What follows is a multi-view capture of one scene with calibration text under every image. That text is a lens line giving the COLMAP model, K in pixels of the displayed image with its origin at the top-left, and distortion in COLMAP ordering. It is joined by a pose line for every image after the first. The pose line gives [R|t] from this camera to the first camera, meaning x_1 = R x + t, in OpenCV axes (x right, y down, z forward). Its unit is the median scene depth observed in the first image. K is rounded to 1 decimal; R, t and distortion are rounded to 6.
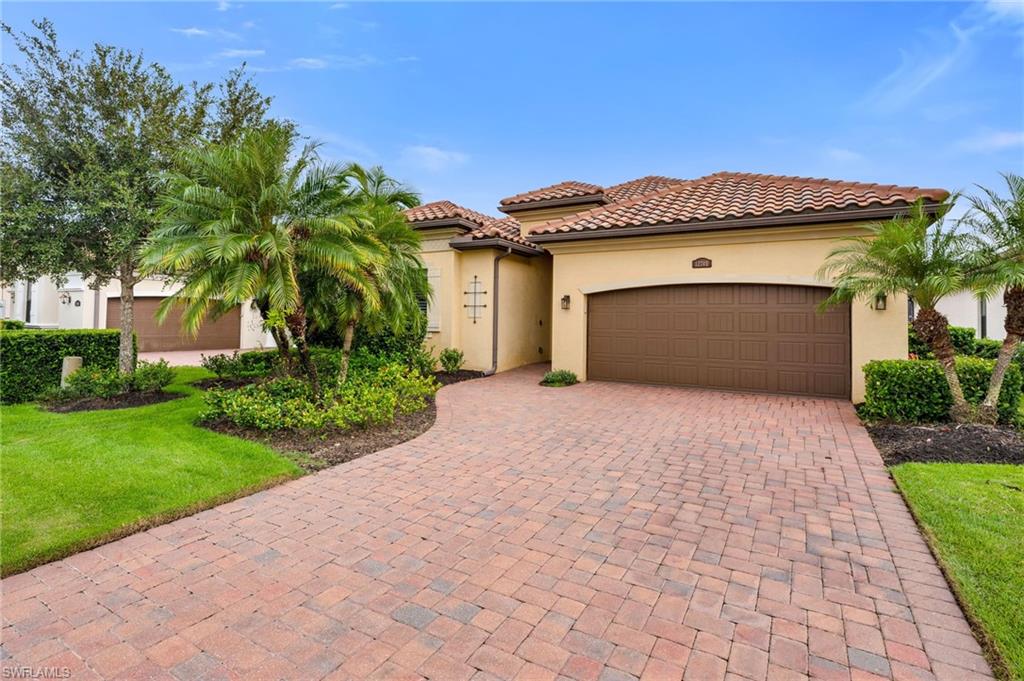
lens RADIAL K [[505.3, 0, 504.8], [0, 505.3, 307.6], [0, 0, 1]] dist [-0.002307, 0.000684]
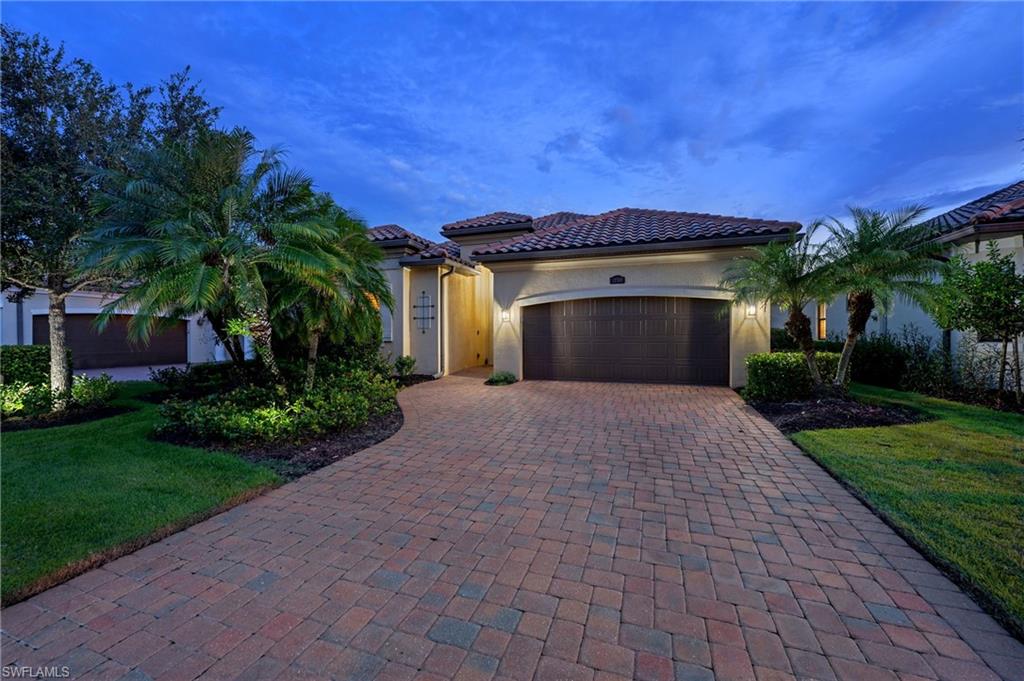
lens RADIAL K [[409.3, 0, 510.8], [0, 409.3, 339.3], [0, 0, 1]] dist [-0.002783, 0.000437]
pose [[0.980791, -0.019861, 0.194046, -0.094619], [0.012605, 0.999177, 0.038557, 0.023403], [-0.194652, -0.035370, 0.980234, 0.121377]]
